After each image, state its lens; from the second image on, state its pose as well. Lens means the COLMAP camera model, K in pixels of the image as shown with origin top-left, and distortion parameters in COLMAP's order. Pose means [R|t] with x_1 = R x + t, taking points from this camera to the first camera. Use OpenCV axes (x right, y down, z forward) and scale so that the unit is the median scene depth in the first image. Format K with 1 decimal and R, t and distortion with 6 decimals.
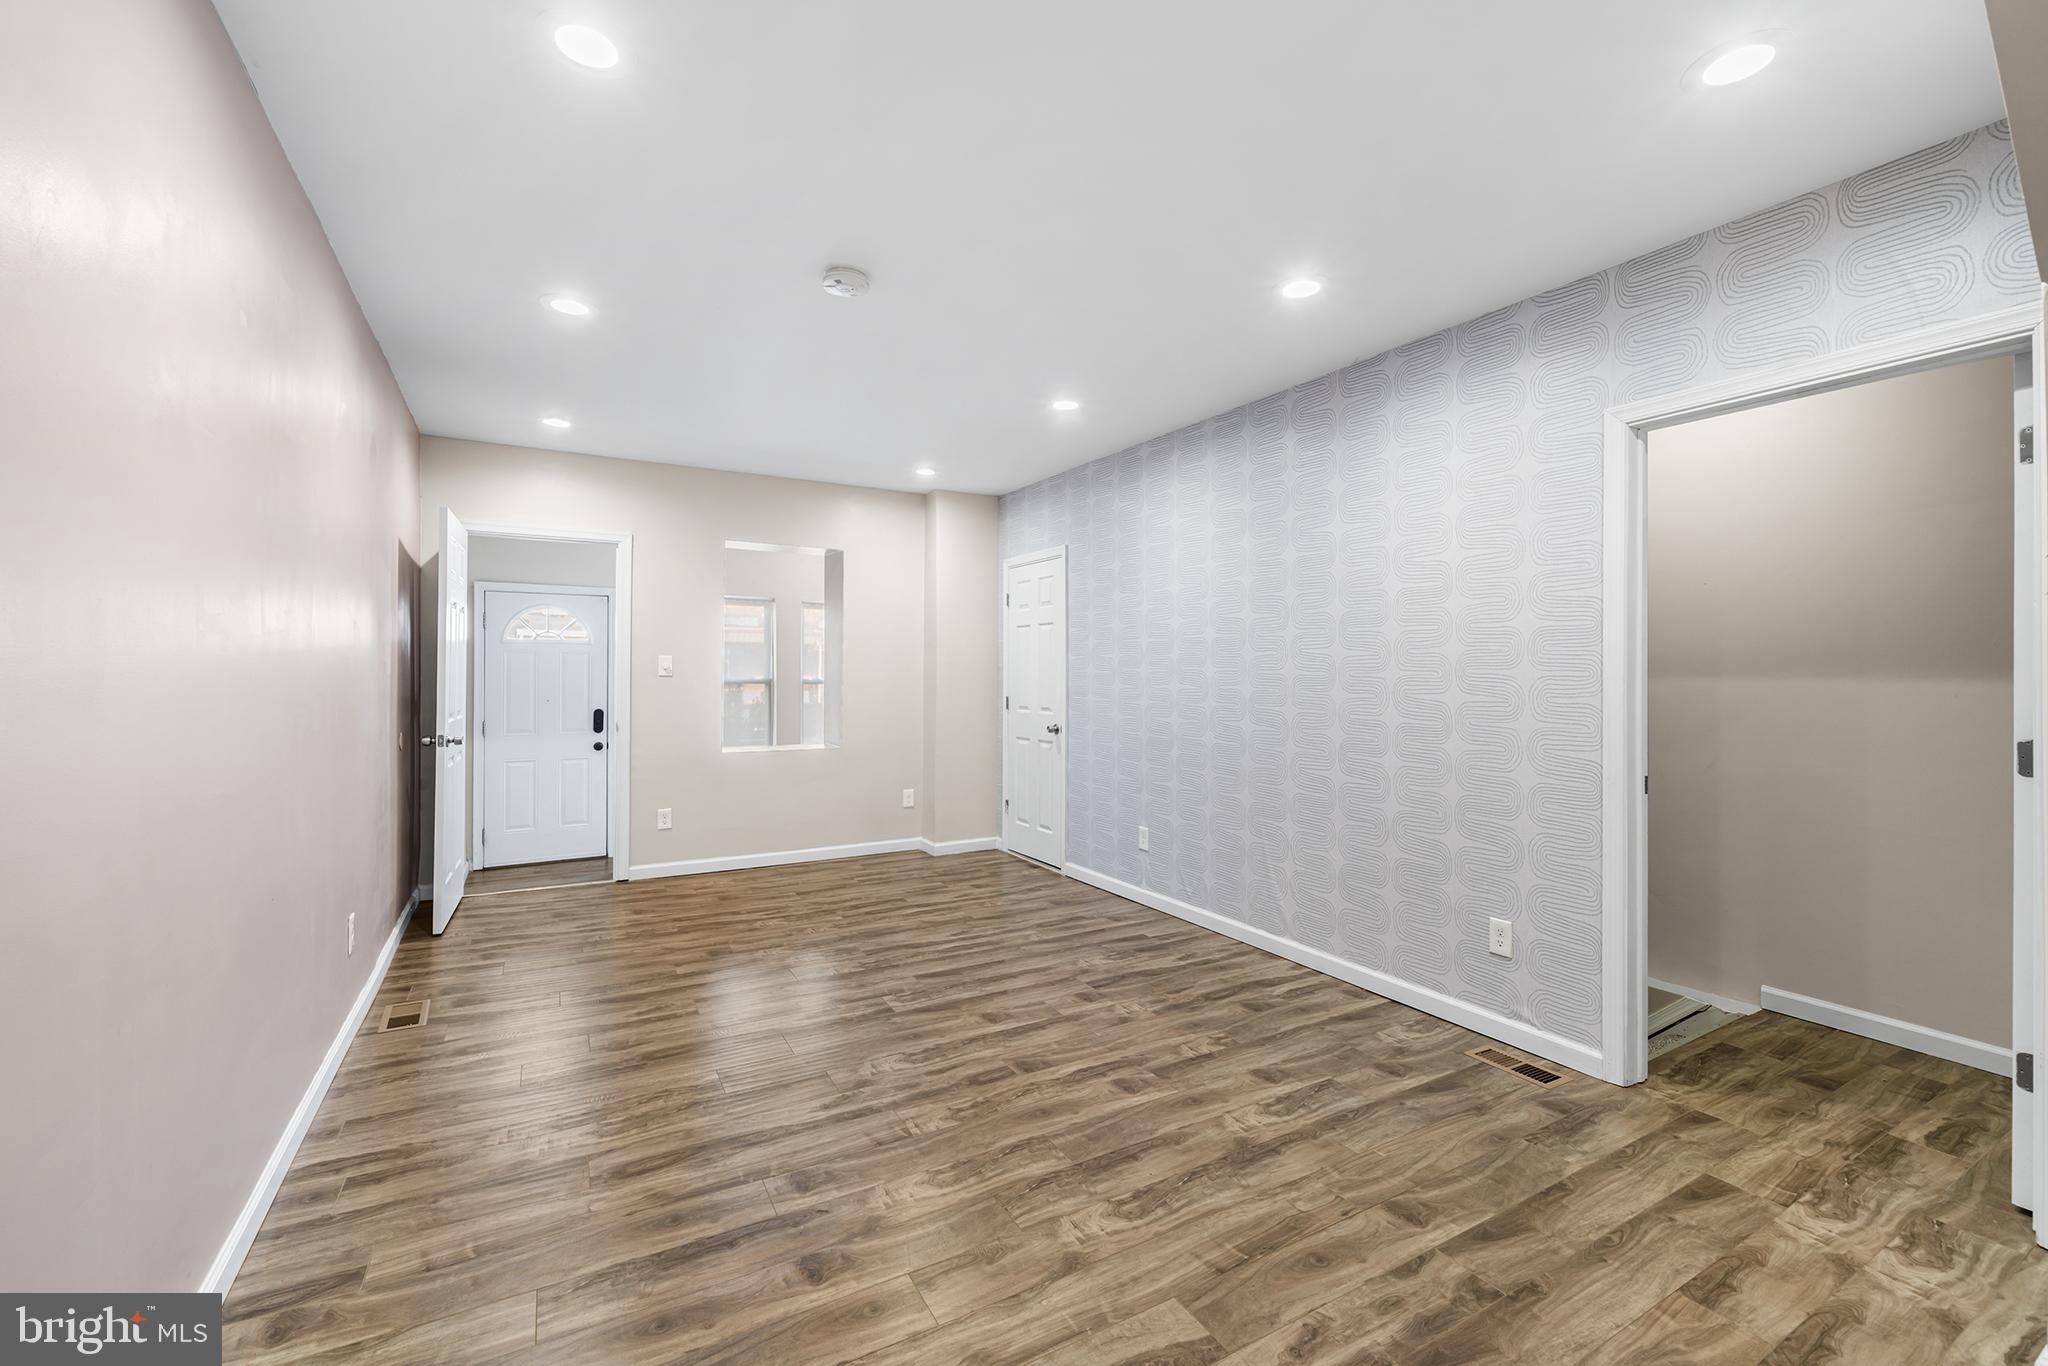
lens RADIAL K [[838.3, 0, 1031.2], [0, 838.3, 675.6], [0, 0, 1]] dist [-0.000629, -0.000109]
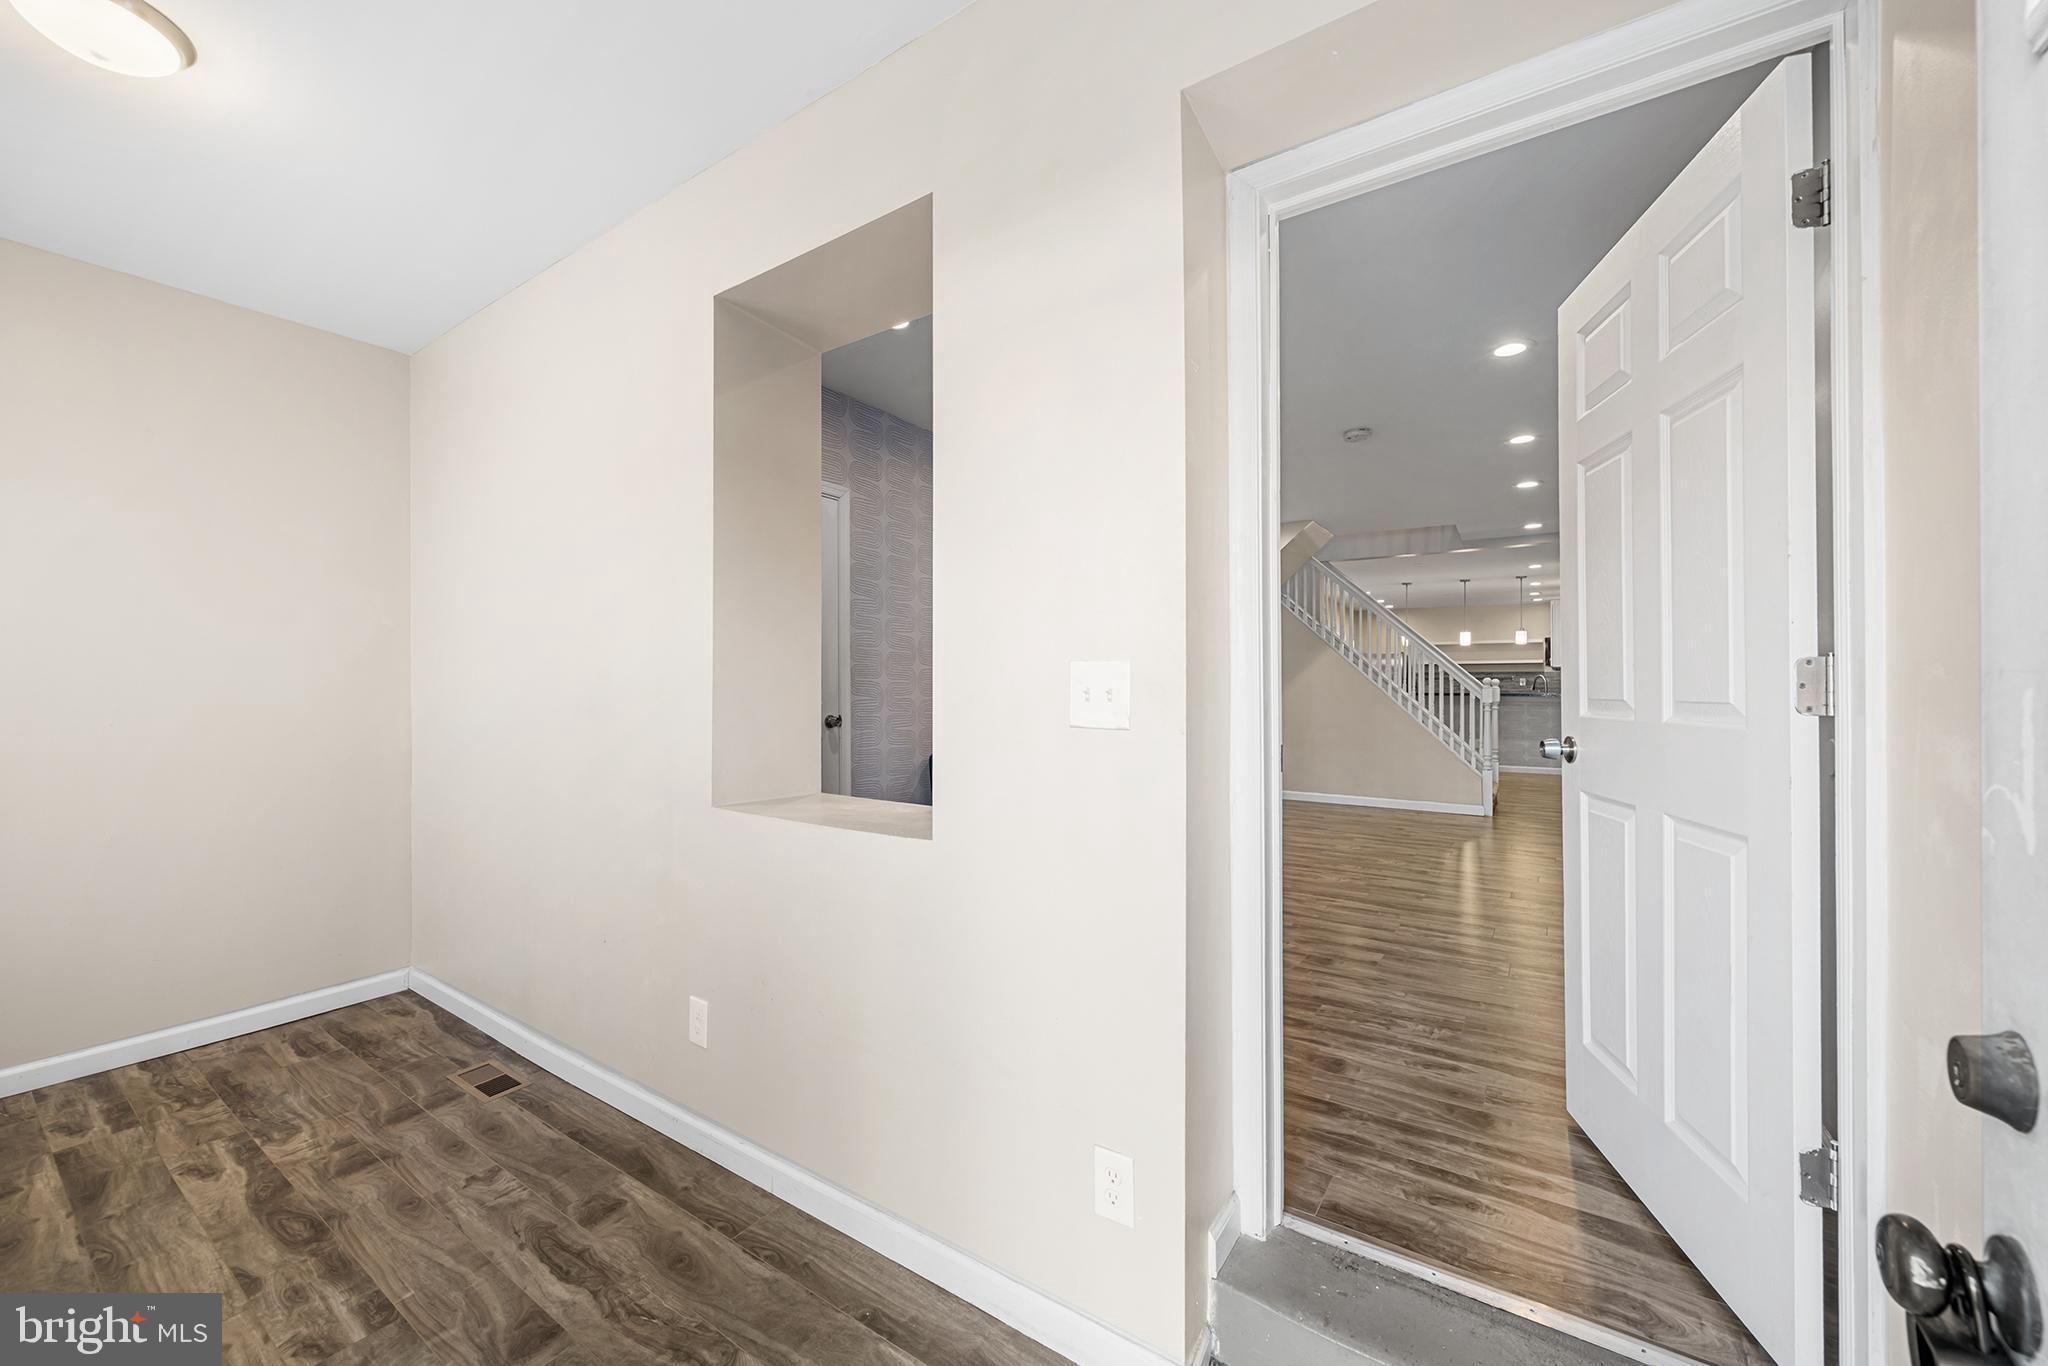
lens RADIAL K [[774.5, 0, 1024.0], [0, 774.5, 683.0], [0, 0, 1]] dist [-0.002278, -0.000202]
pose [[-0.429923, 0.001844, 0.902864, -1.114799], [-0.003954, 0.999984, -0.003925, 0.050375], [-0.902857, -0.005257, -0.429909, 1.869201]]
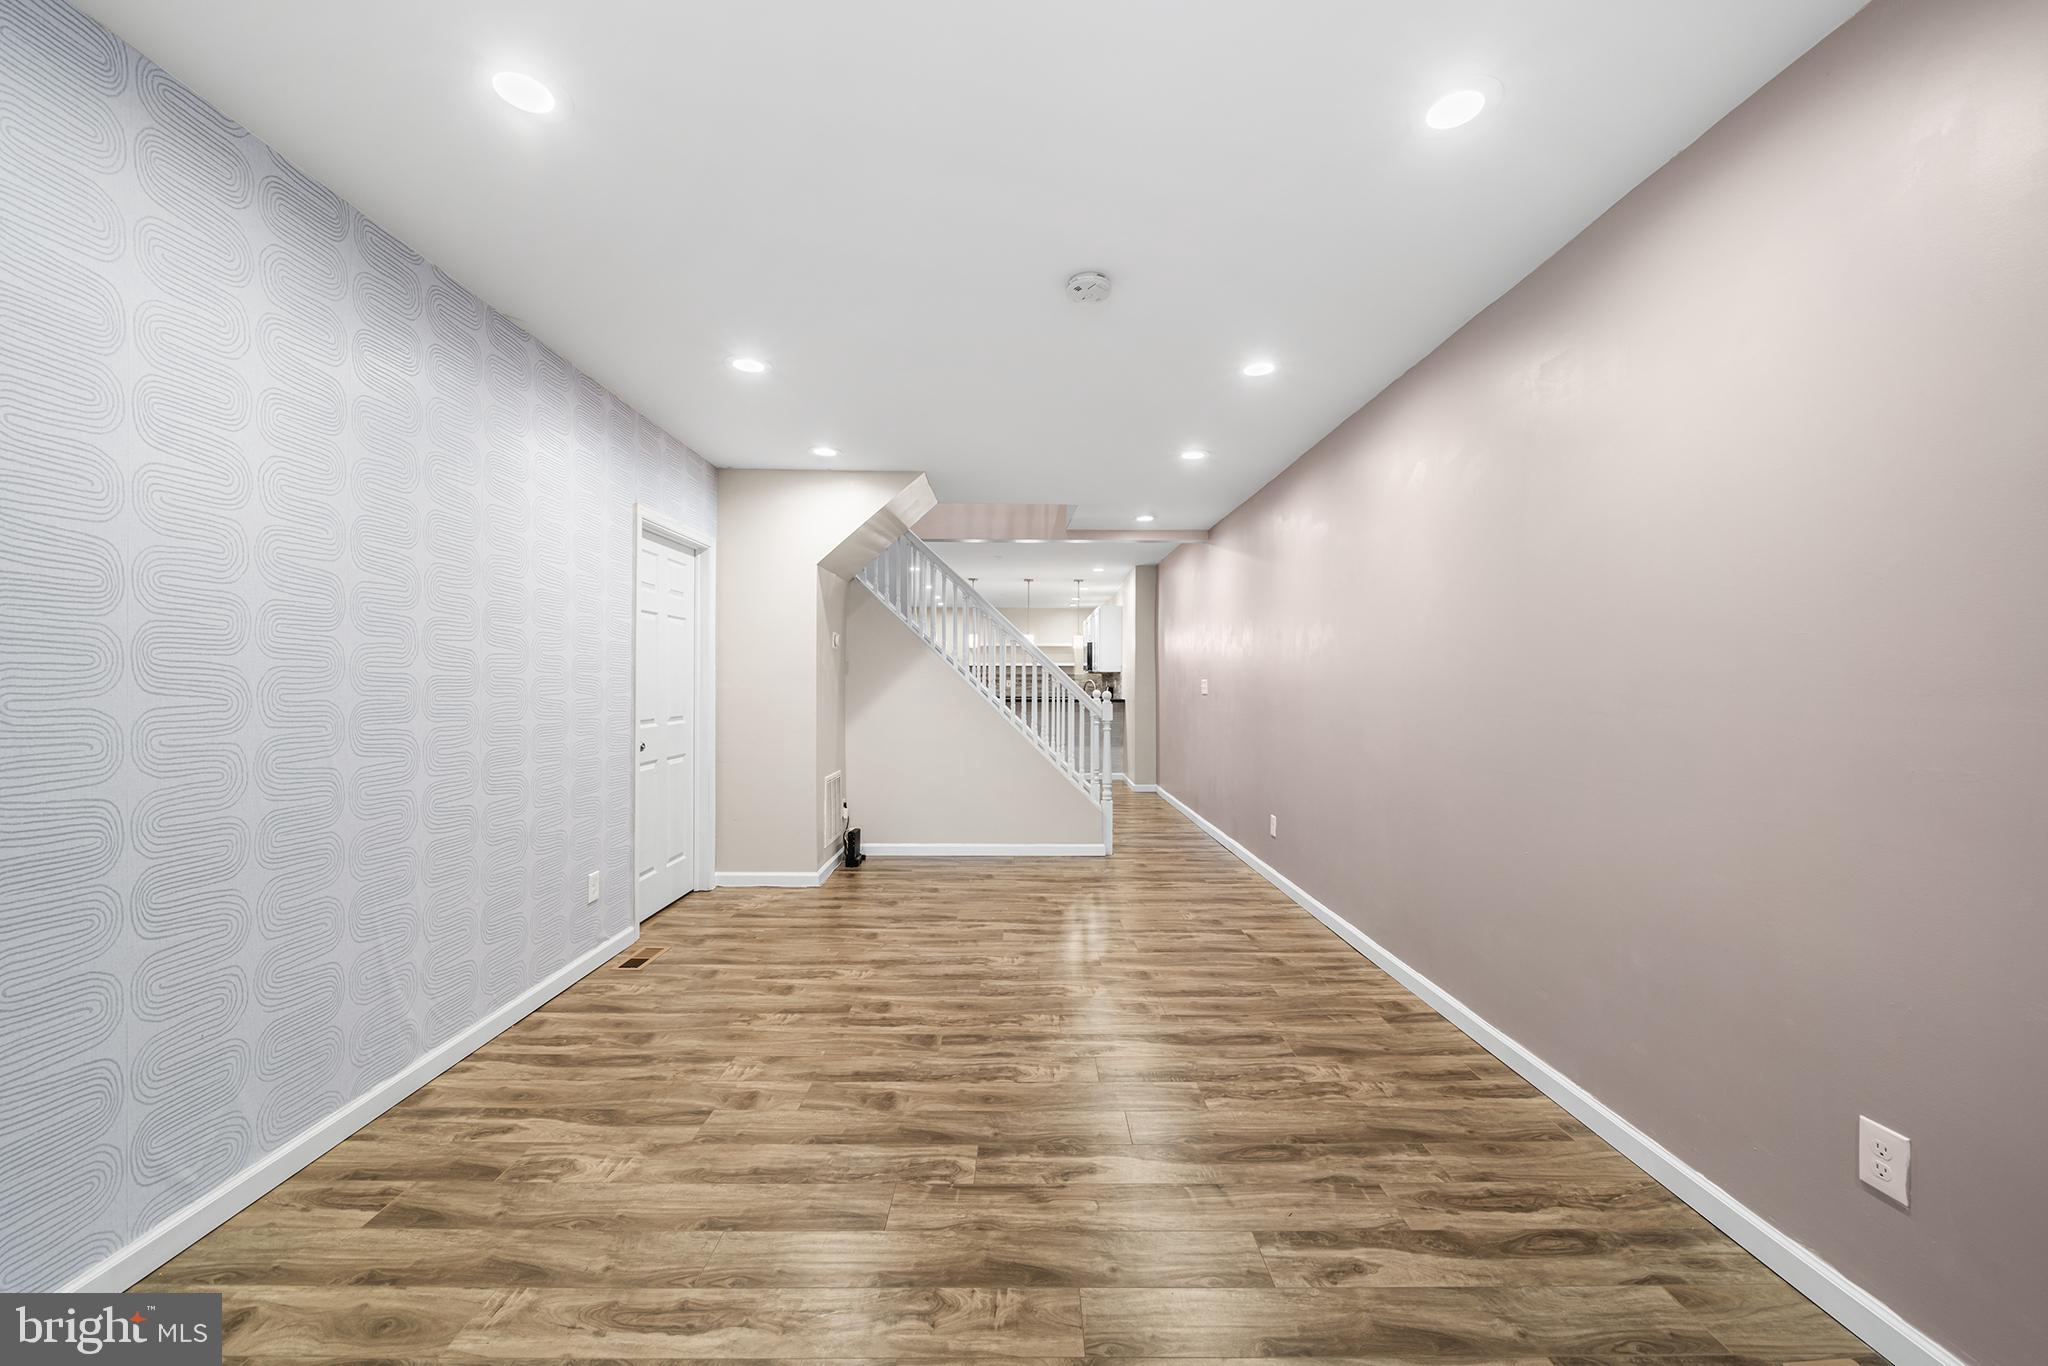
lens RADIAL K [[767.8, 0, 1024.0], [0, 767.8, 683.0], [0, 0, 1]] dist [-0.001445, -0.000219]
pose [[-0.868174, -0.007433, 0.496204, -0.492329], [-0.006468, 0.999972, 0.003662, 0.000307], [-0.496218, -0.000030, -0.868198, 1.469255]]
